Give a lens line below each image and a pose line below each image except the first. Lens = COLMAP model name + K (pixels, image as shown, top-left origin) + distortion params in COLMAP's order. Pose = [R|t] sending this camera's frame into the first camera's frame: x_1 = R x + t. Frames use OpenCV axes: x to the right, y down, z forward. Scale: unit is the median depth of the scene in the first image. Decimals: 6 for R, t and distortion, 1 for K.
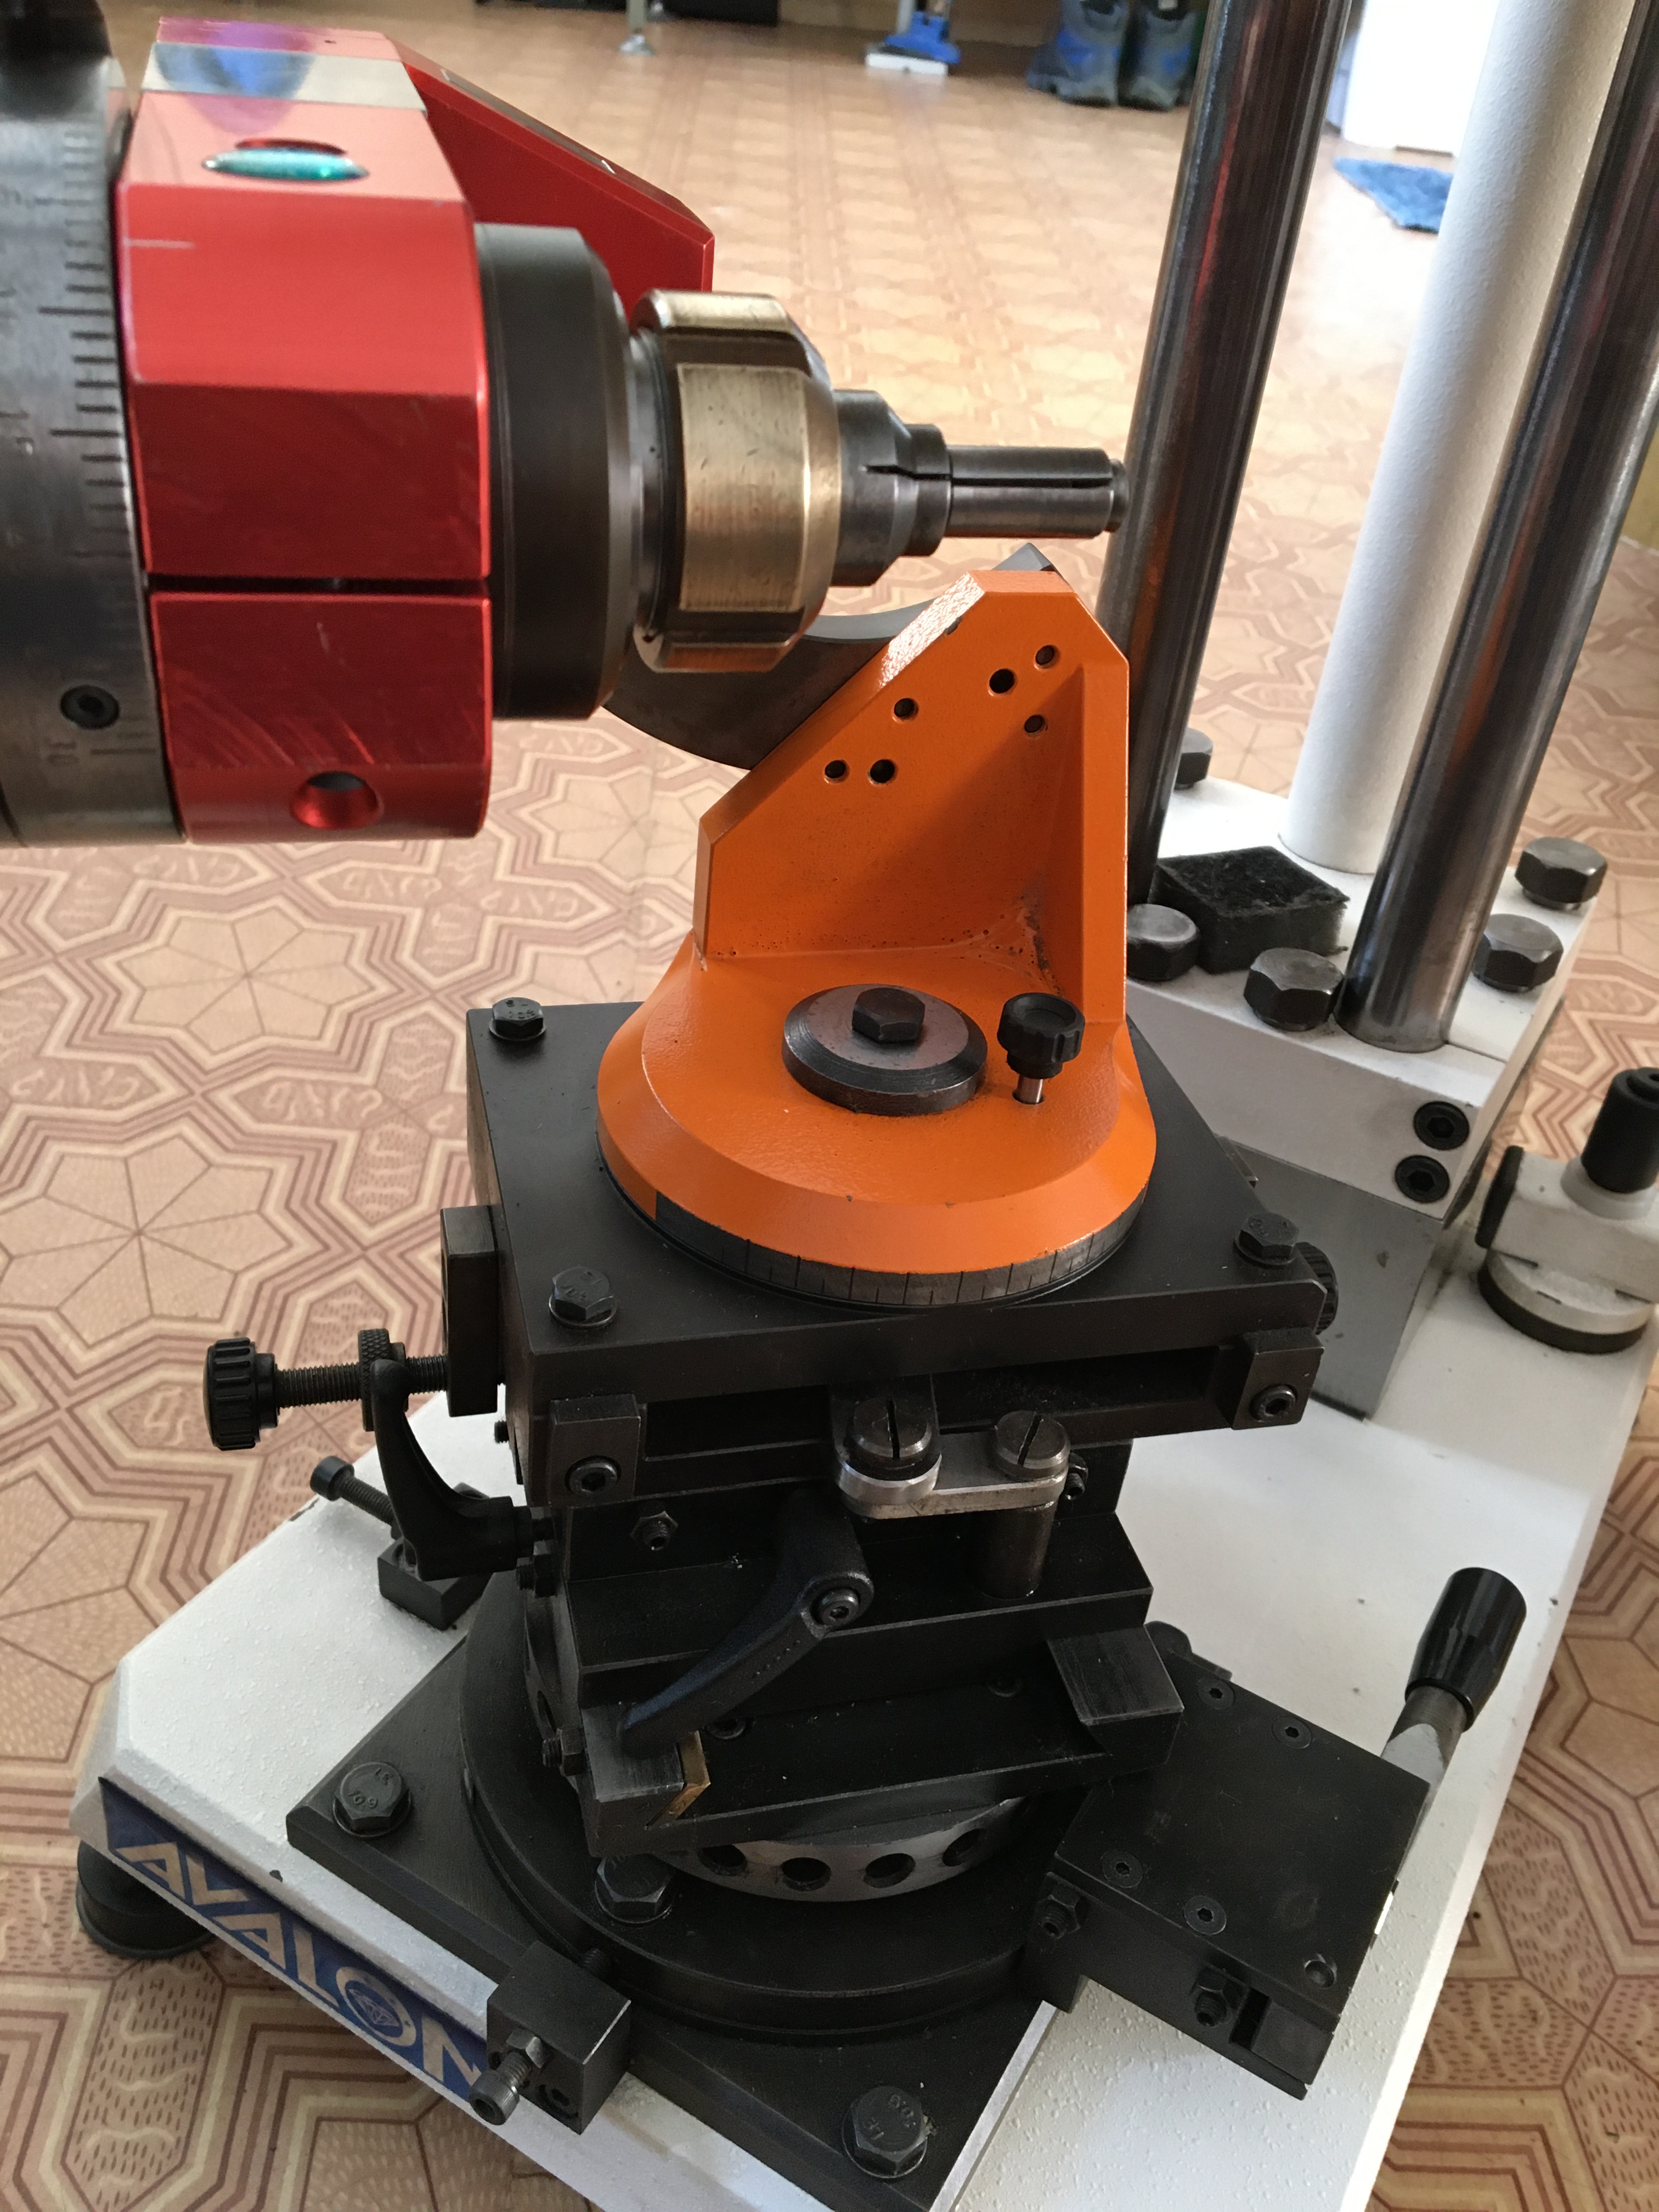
lens RADIAL K [[1886.9, 0, 827.8], [0, 1886.9, 1104.3], [0, 0, 1]] dist [0.062302, -0.093102]
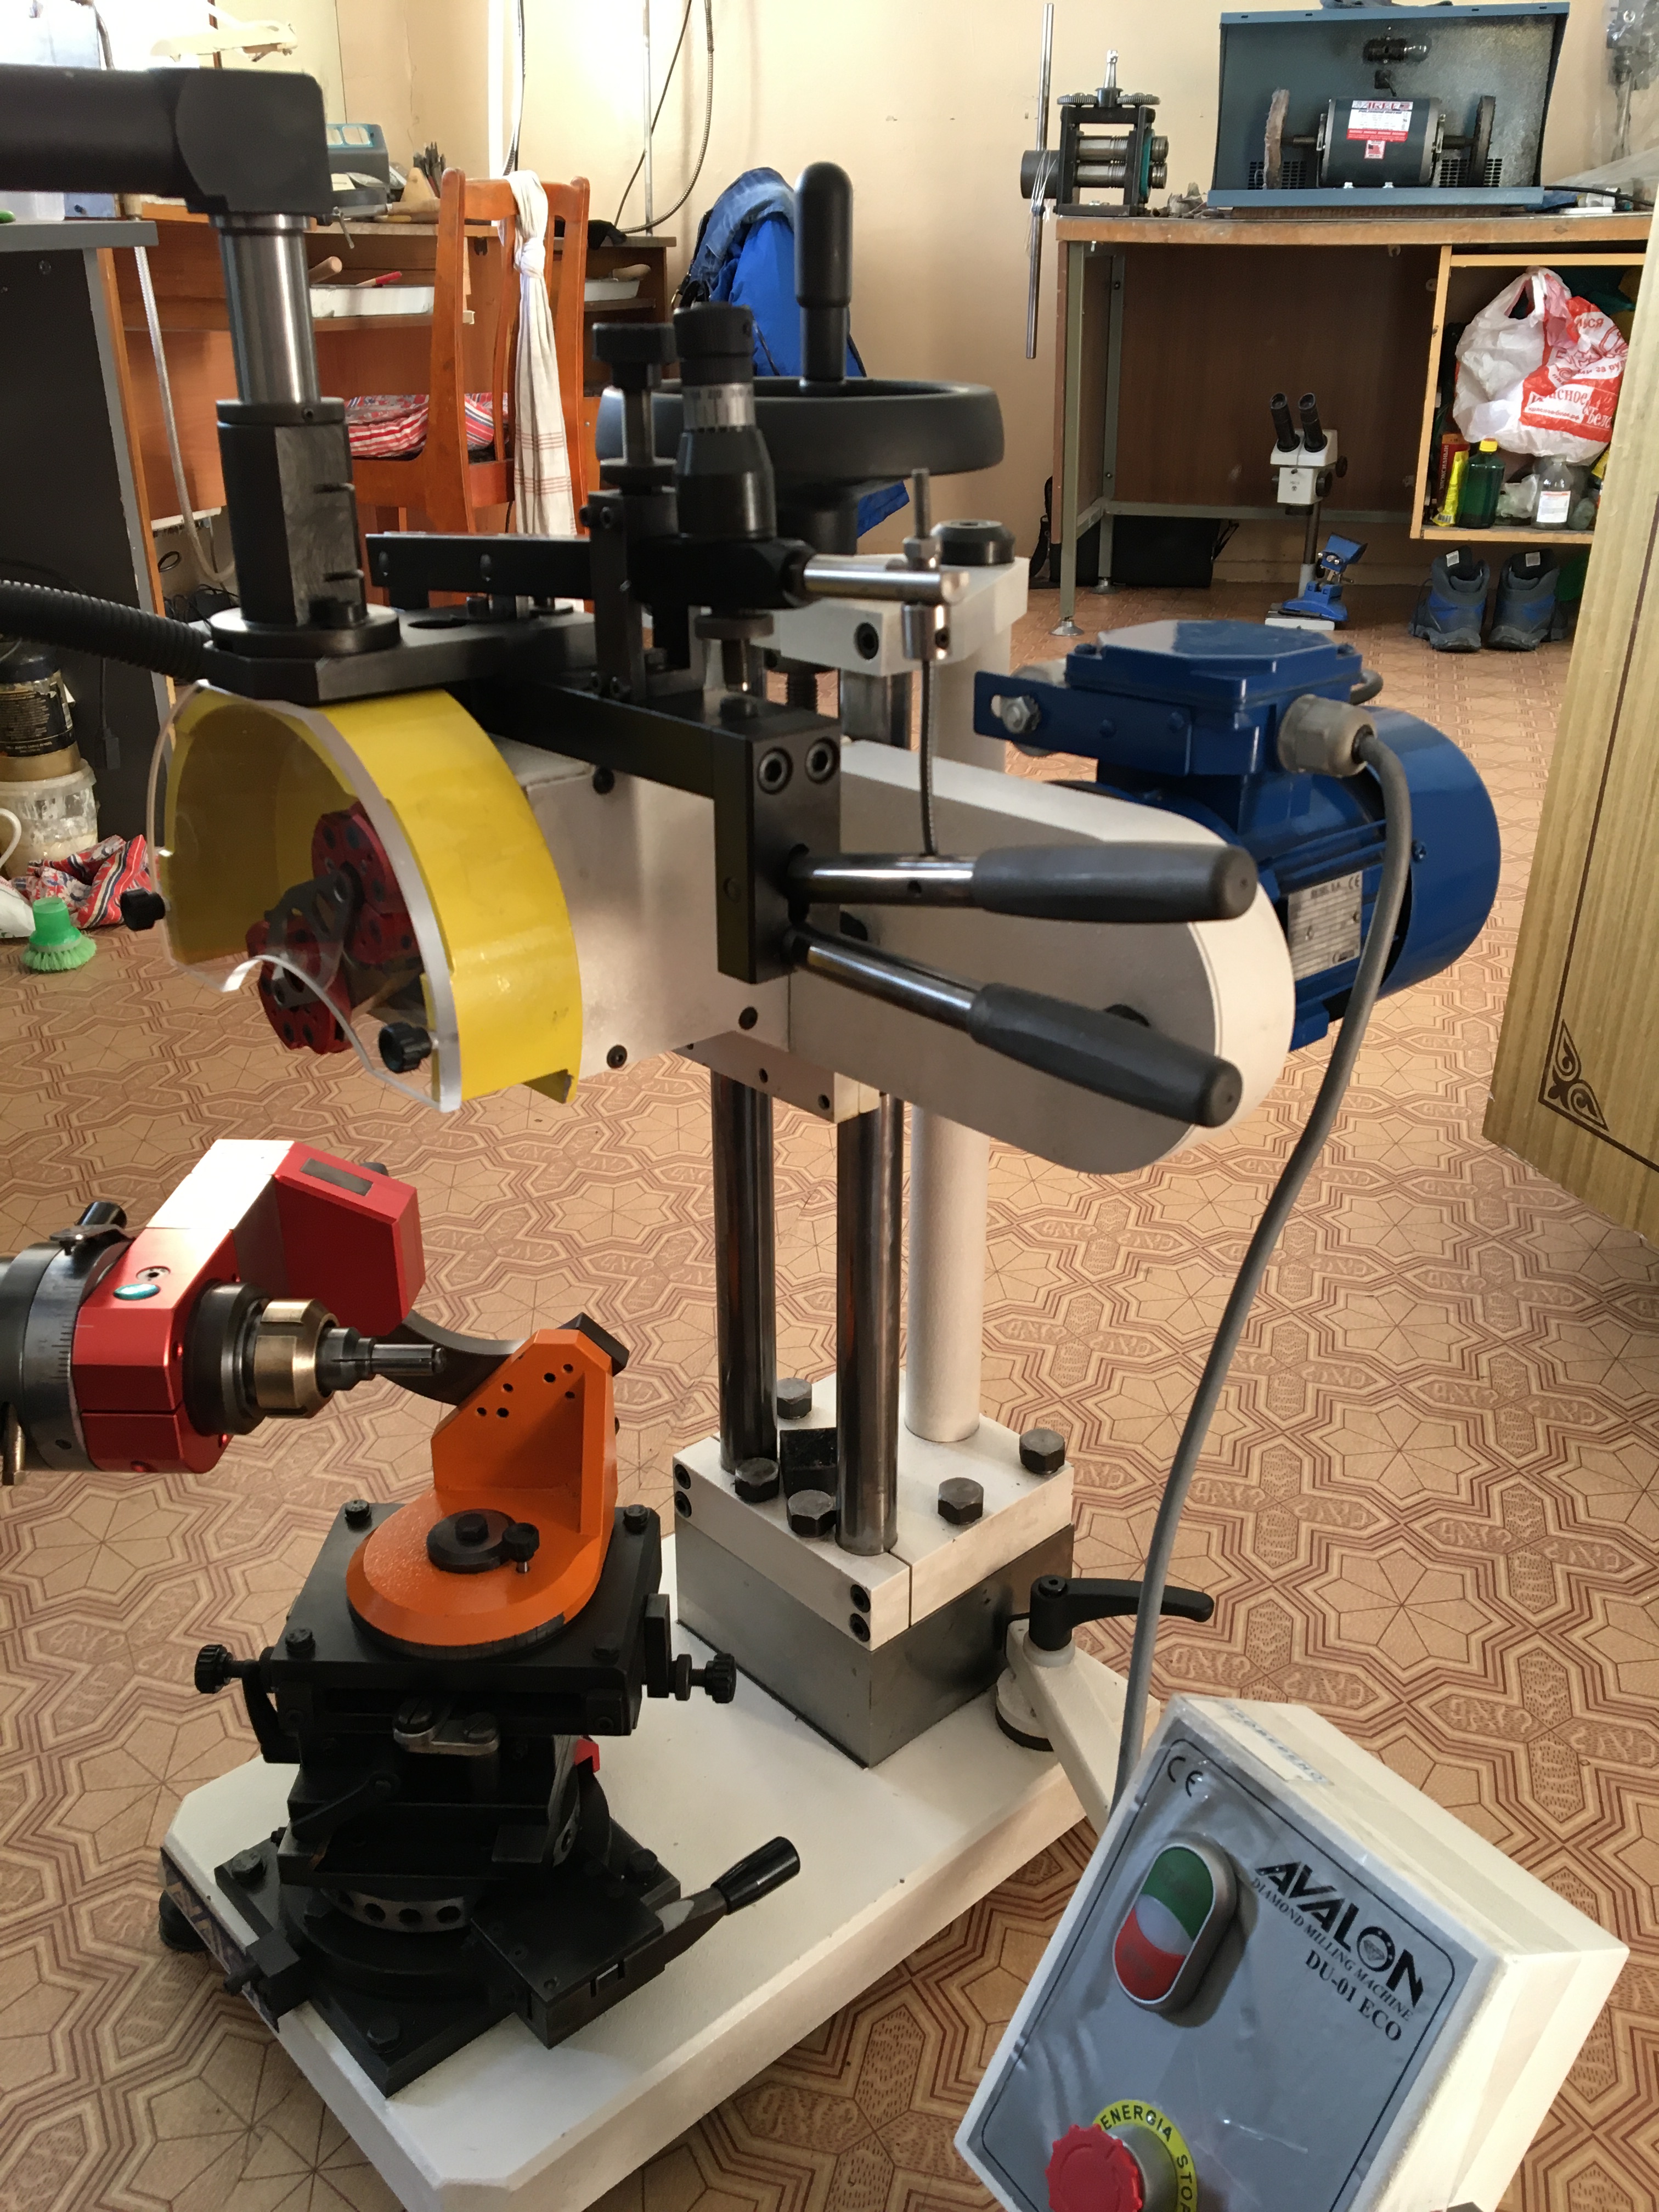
lens RADIAL K [[1870.9, 0, 828.1], [0, 1870.9, 1108.7], [0, 0, 1]] dist [0.083062, -0.120495]
pose [[0.951475, 0.022057, -0.306933, 0.828854], [-0.079656, 0.981085, -0.176428, -0.128890], [0.297236, 0.192316, 0.935235, -0.803315]]
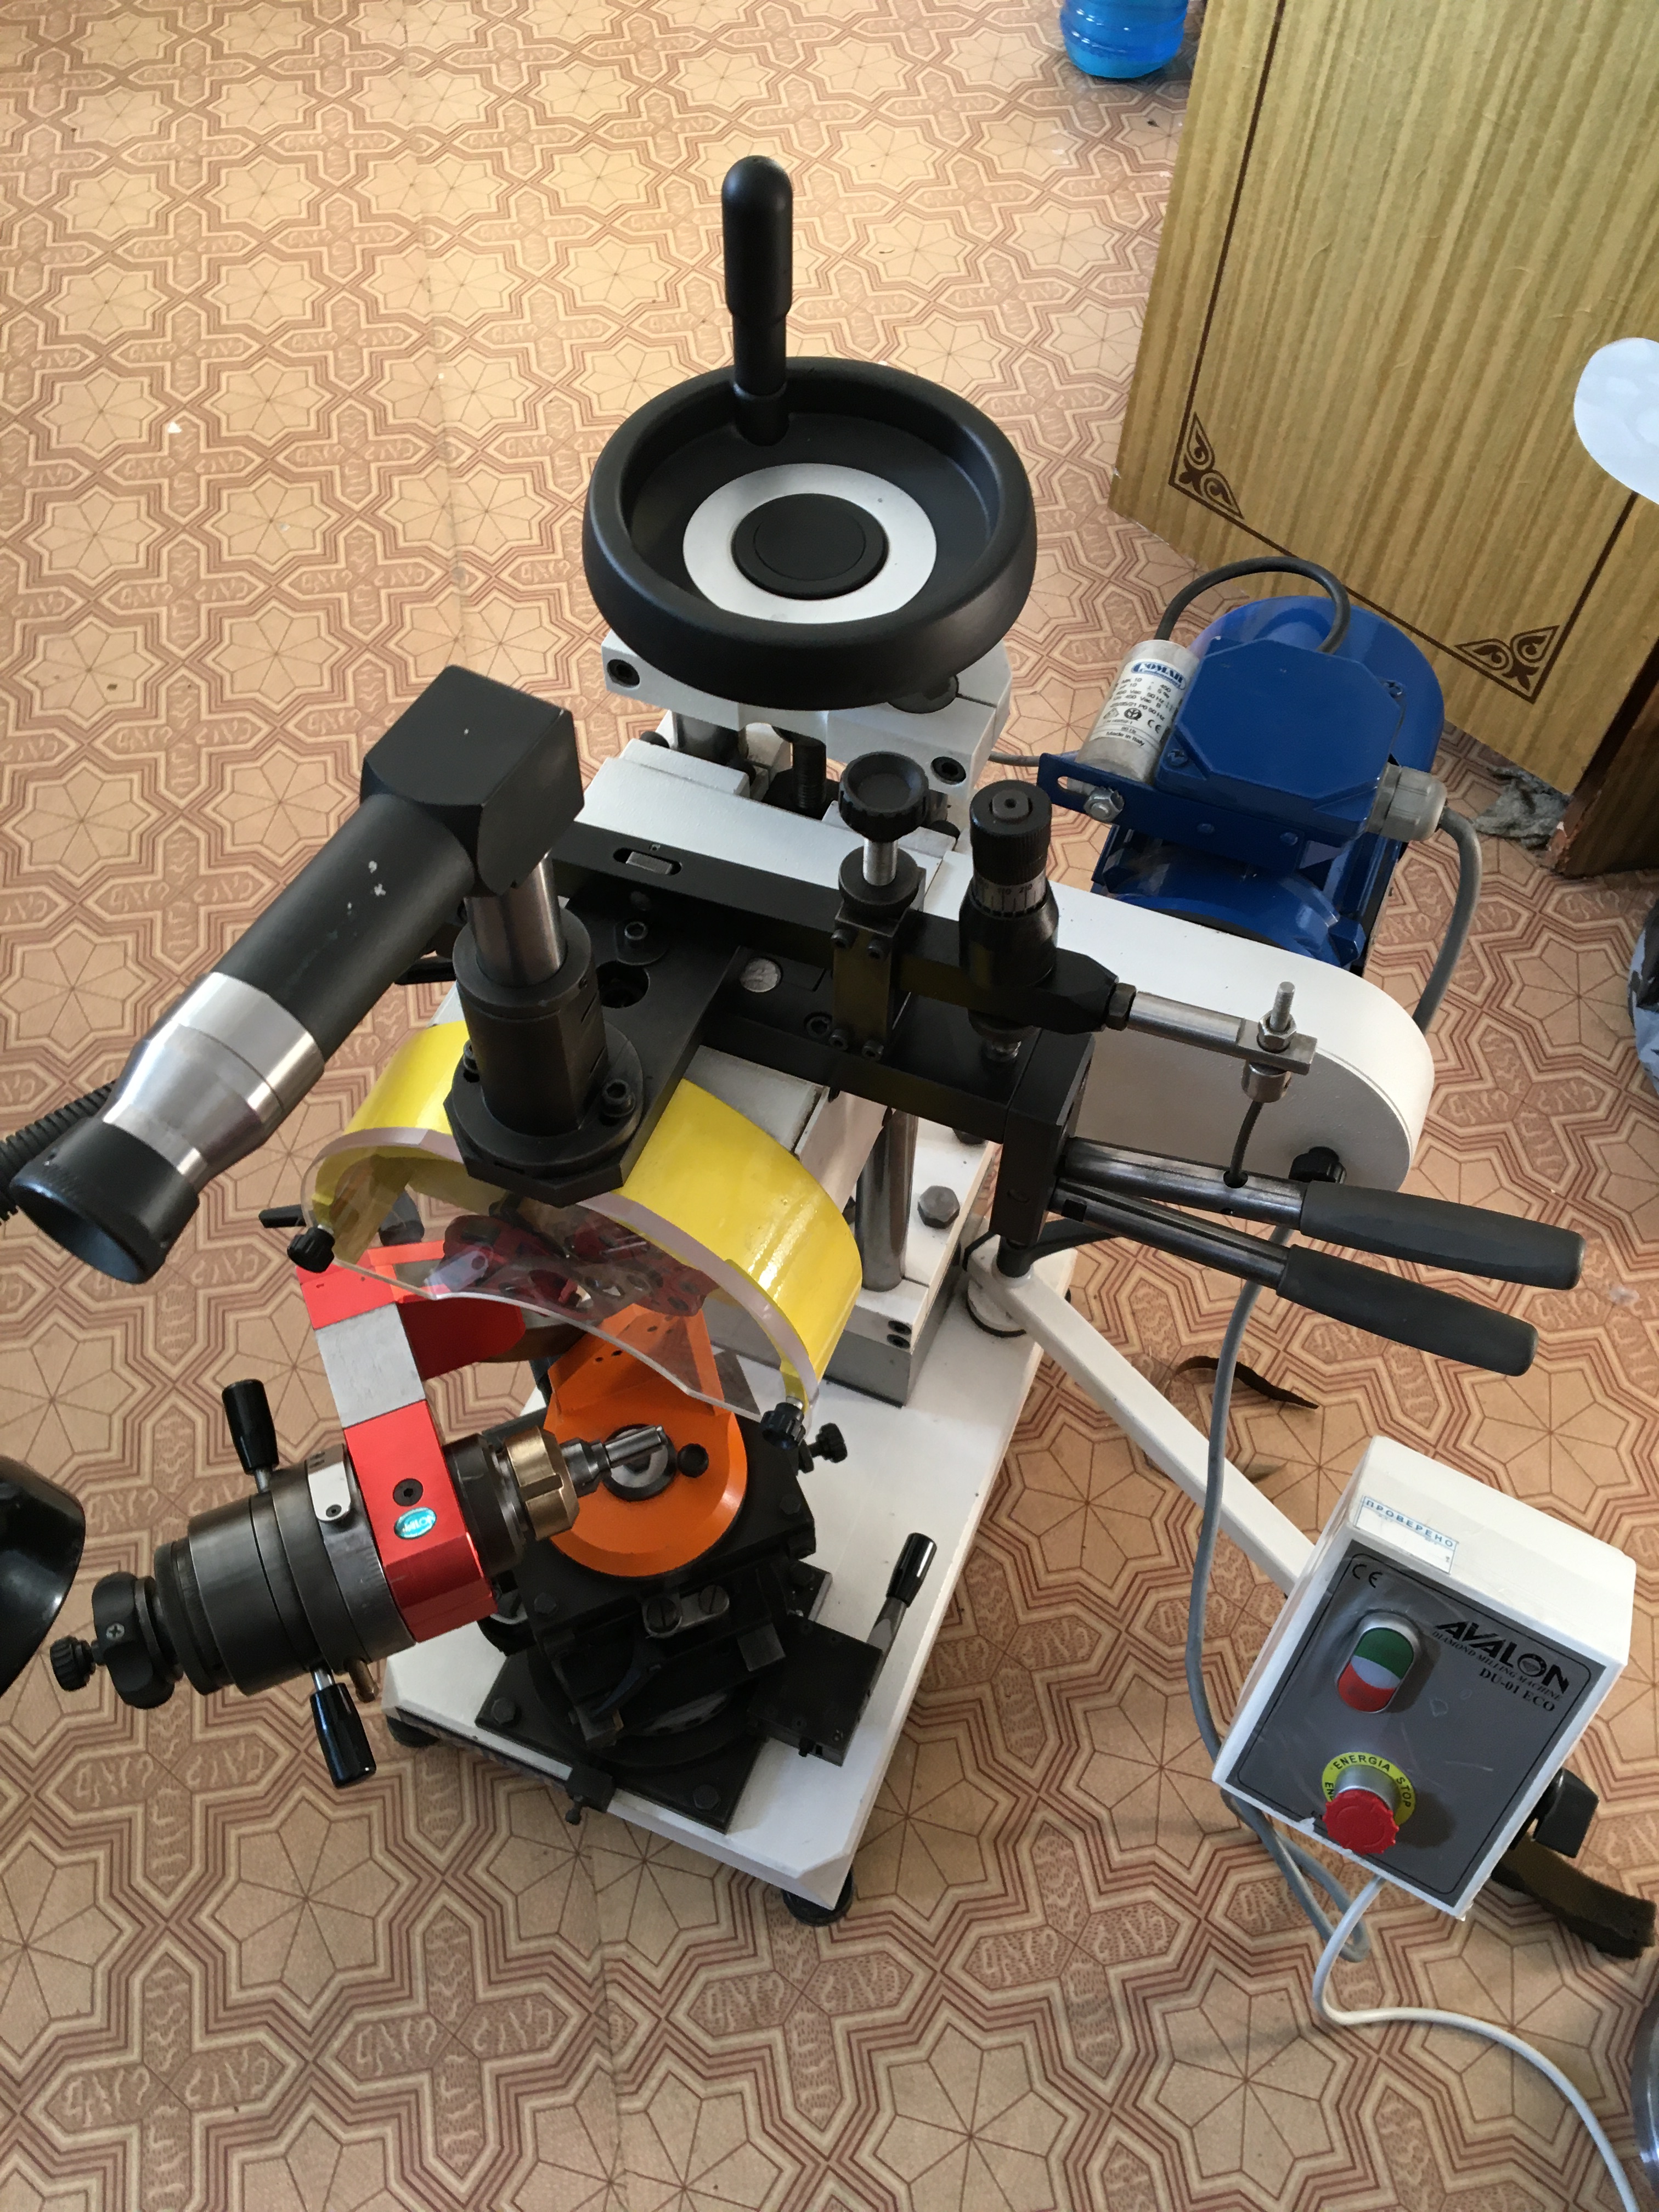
lens RADIAL K [[1879.1, 0, 827.2], [0, 1879.1, 1106.8], [0, 0, 1]] dist [0.084987, -0.120190]
pose [[0.985106, -0.171945, 0.001067, 0.274857], [0.158345, 0.909571, 0.384197, -1.063466], [-0.067031, -0.378306, 0.923251, -0.916657]]
